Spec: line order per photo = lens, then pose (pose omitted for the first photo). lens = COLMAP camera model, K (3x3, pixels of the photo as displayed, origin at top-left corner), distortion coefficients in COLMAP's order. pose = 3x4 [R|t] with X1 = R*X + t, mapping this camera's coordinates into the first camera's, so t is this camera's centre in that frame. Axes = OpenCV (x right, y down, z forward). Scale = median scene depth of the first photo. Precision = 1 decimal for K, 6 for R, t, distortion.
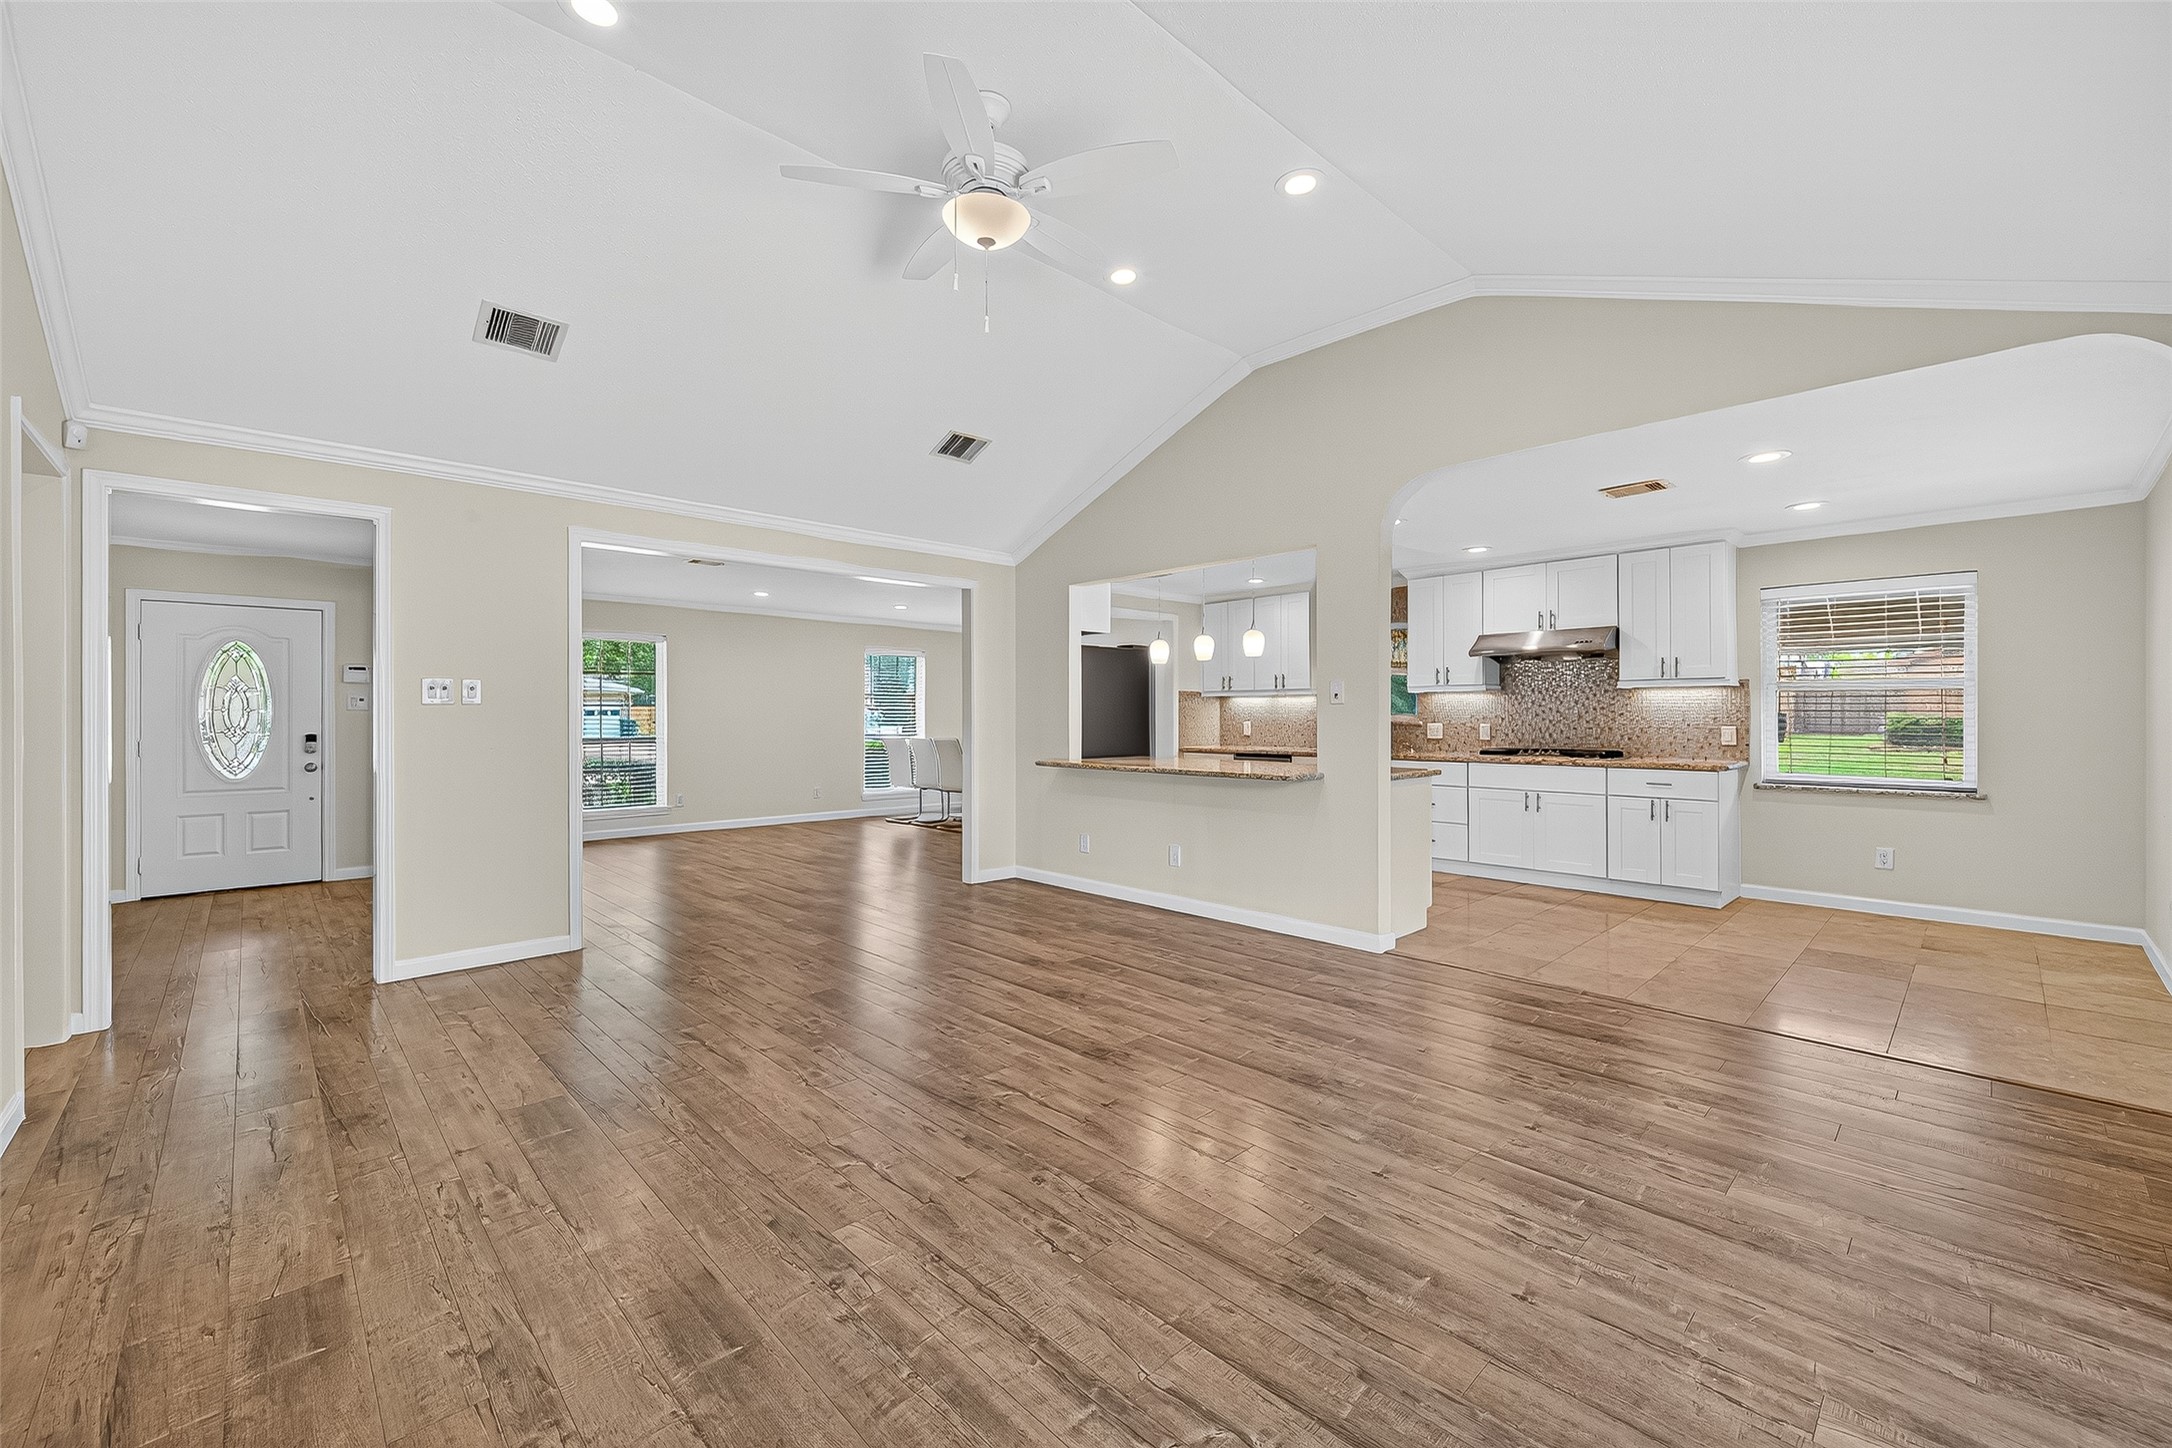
lens RADIAL K [[877.7, 0, 1062.3], [0, 877.7, 712.8], [0, 0, 1]] dist [0.006453, 0.000018]
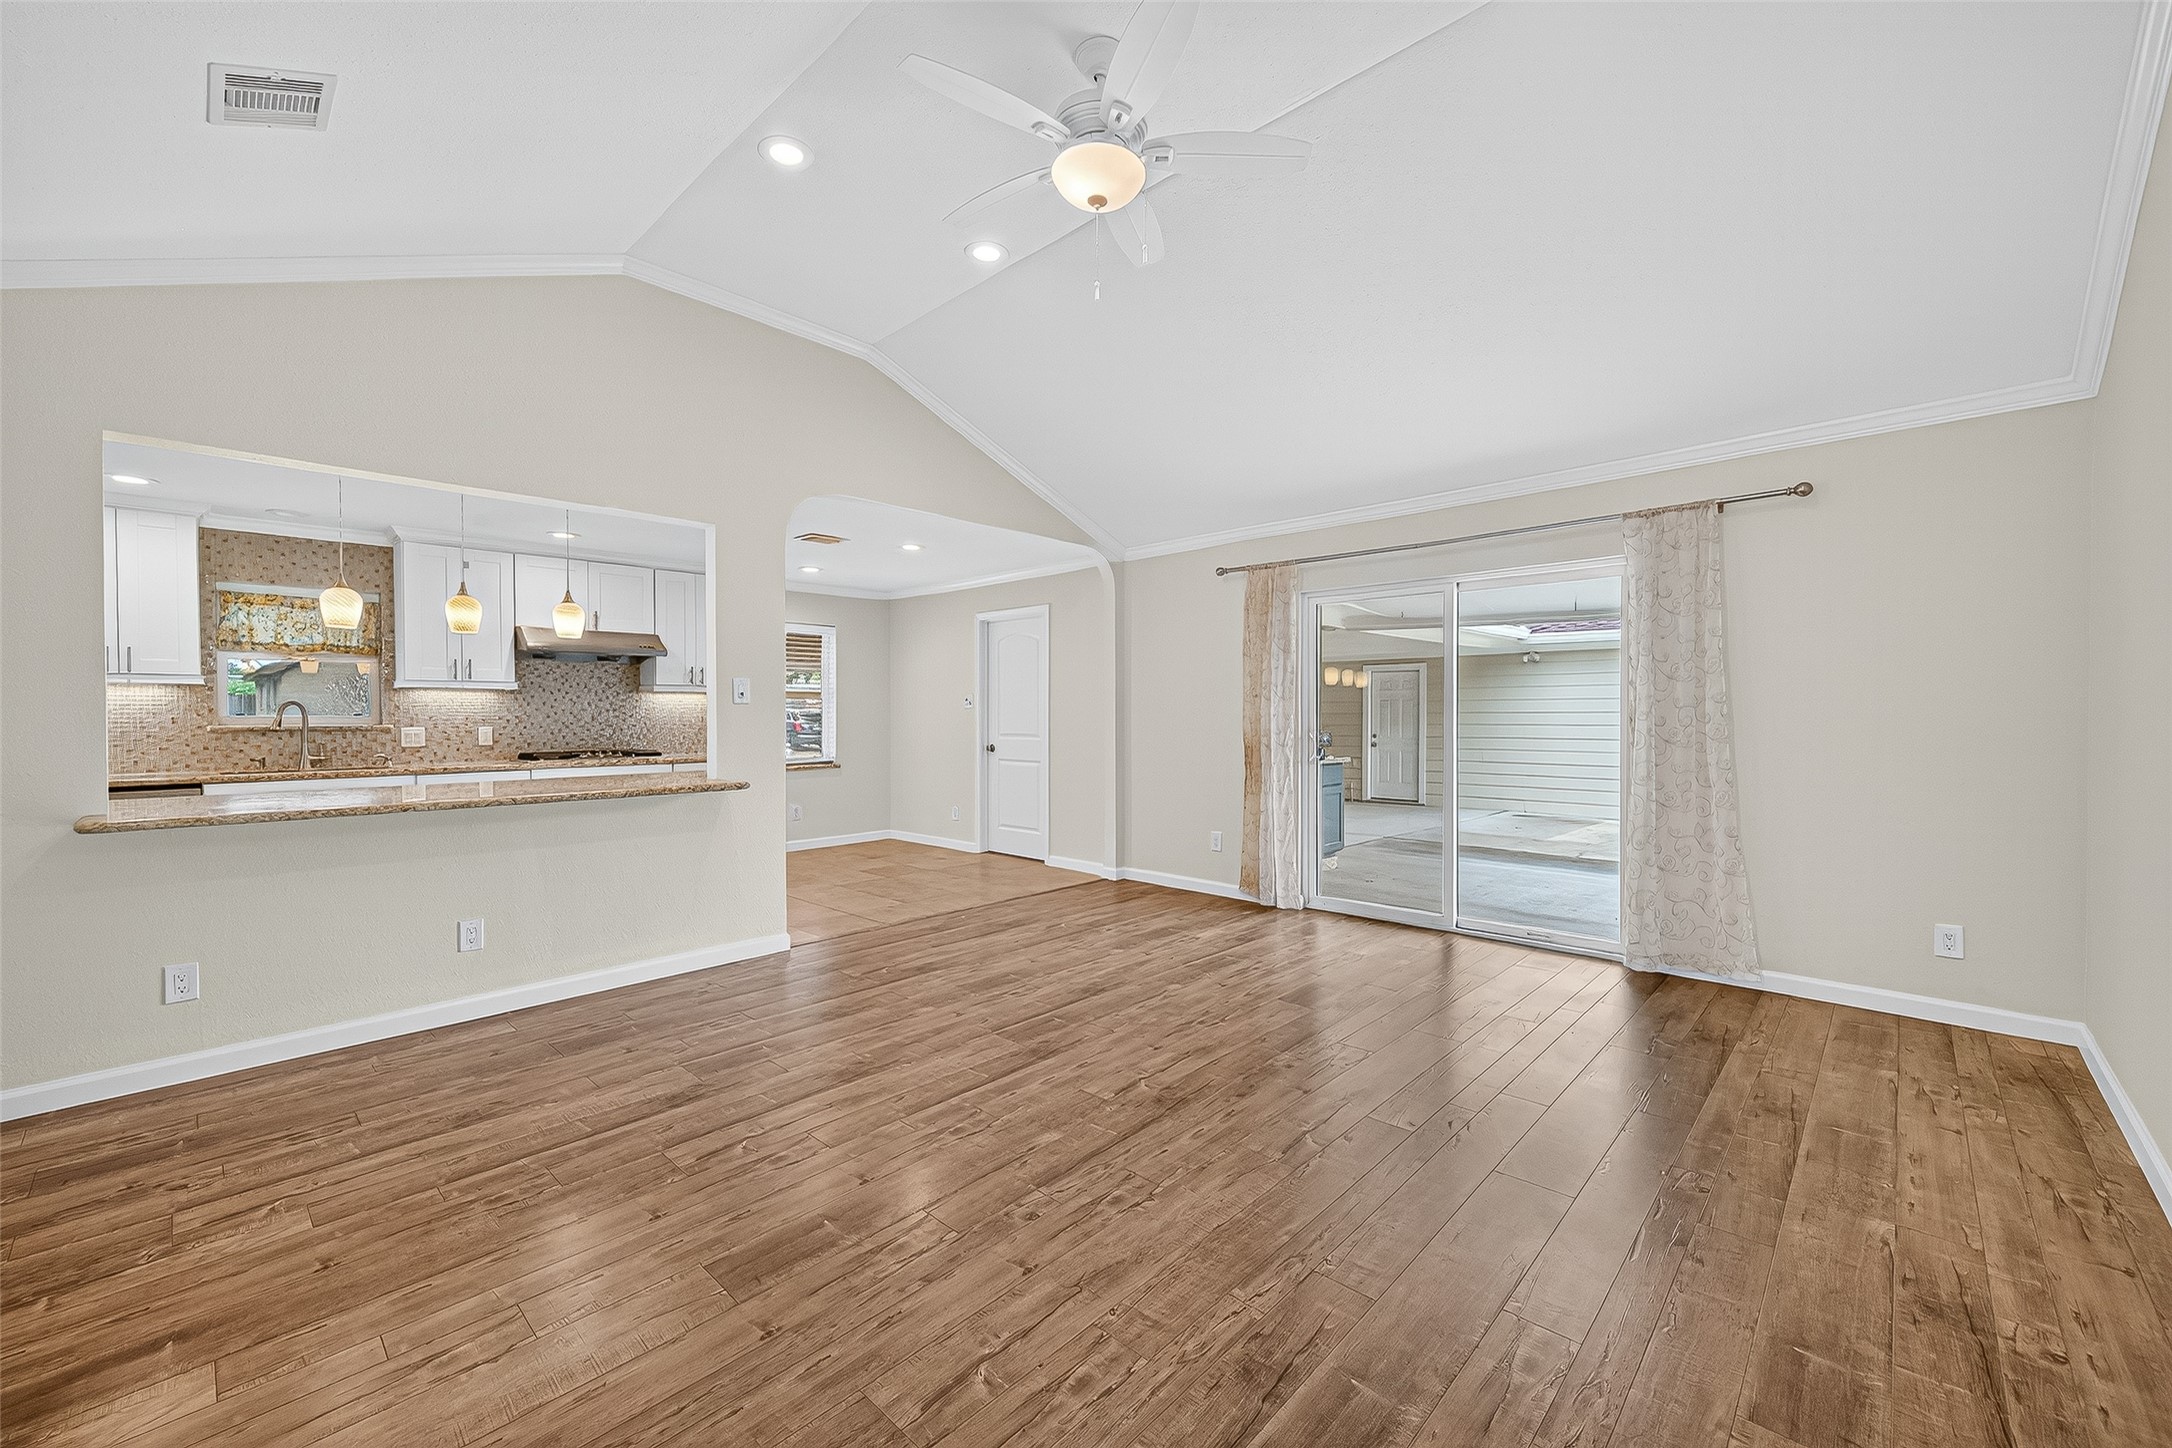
lens RADIAL K [[868.2, 0, 1095.5], [0, 868.2, 737.1], [0, 0, 1]] dist [0.009049, -0.000095]
pose [[-0.082418, -0.026724, 0.996239, -0.870917], [-0.001323, 0.999642, 0.026706, -0.002051], [-0.996597, 0.000883, -0.082424, 0.935717]]
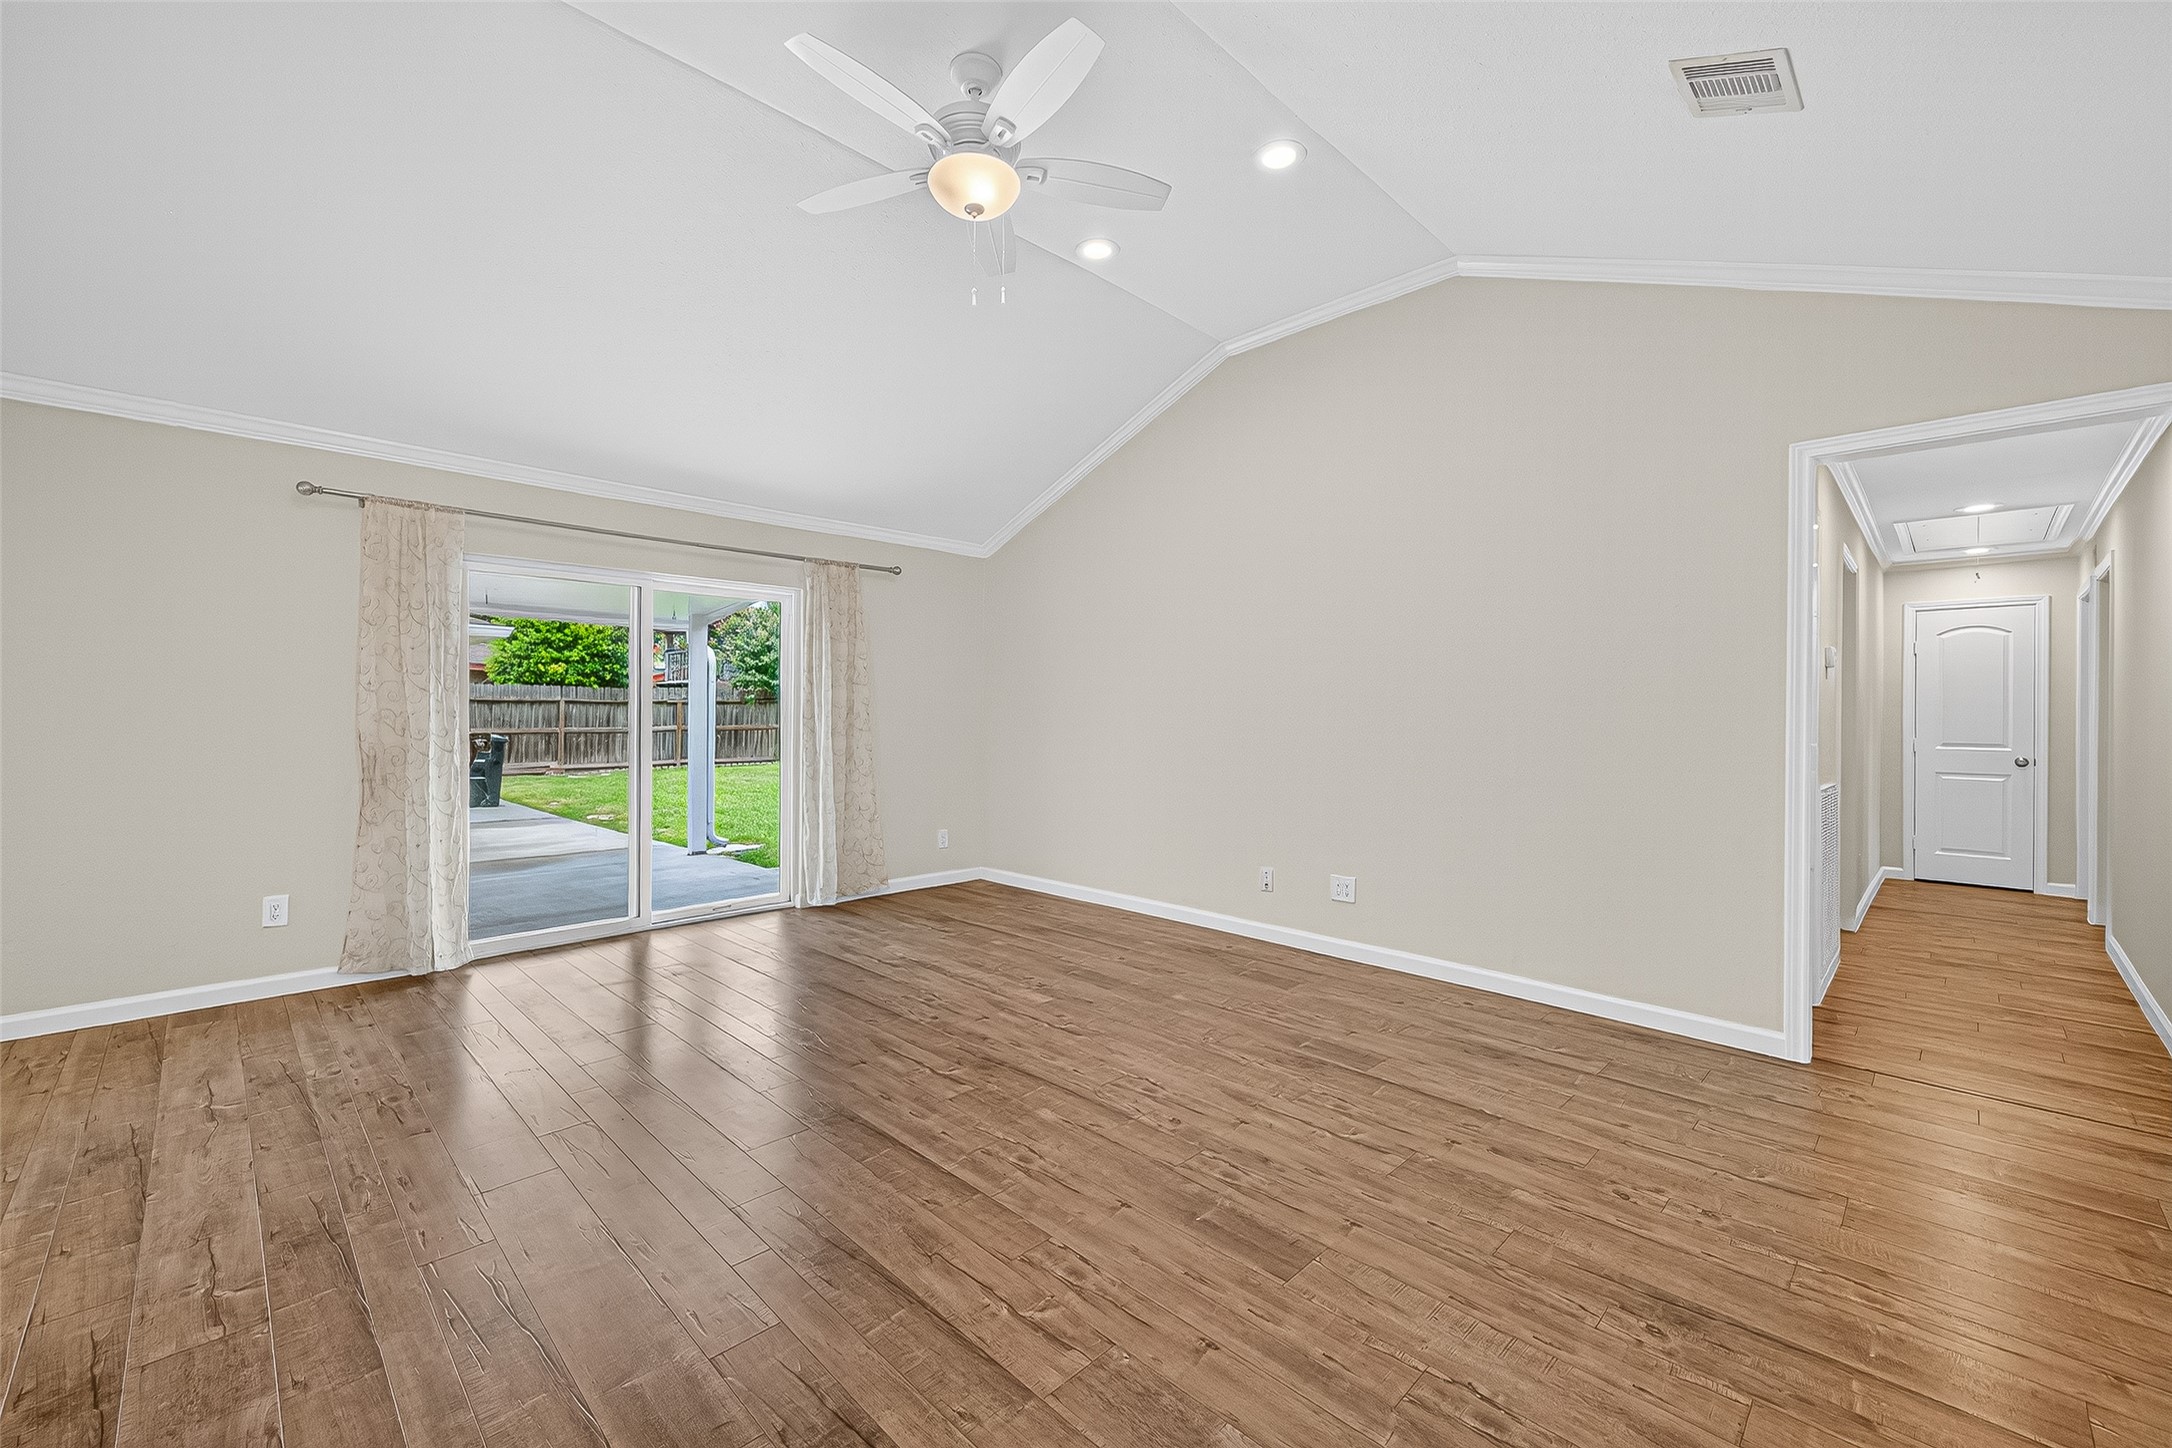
lens RADIAL K [[858.7, 0, 1080.0], [0, 858.7, 725.9], [0, 0, 1]] dist [0.005297, -0.000223]
pose [[-0.998870, -0.003482, -0.047396, -0.137715], [-0.004004, 0.999932, 0.010933, 0.003343], [0.047354, 0.011110, -0.998816, 1.672158]]
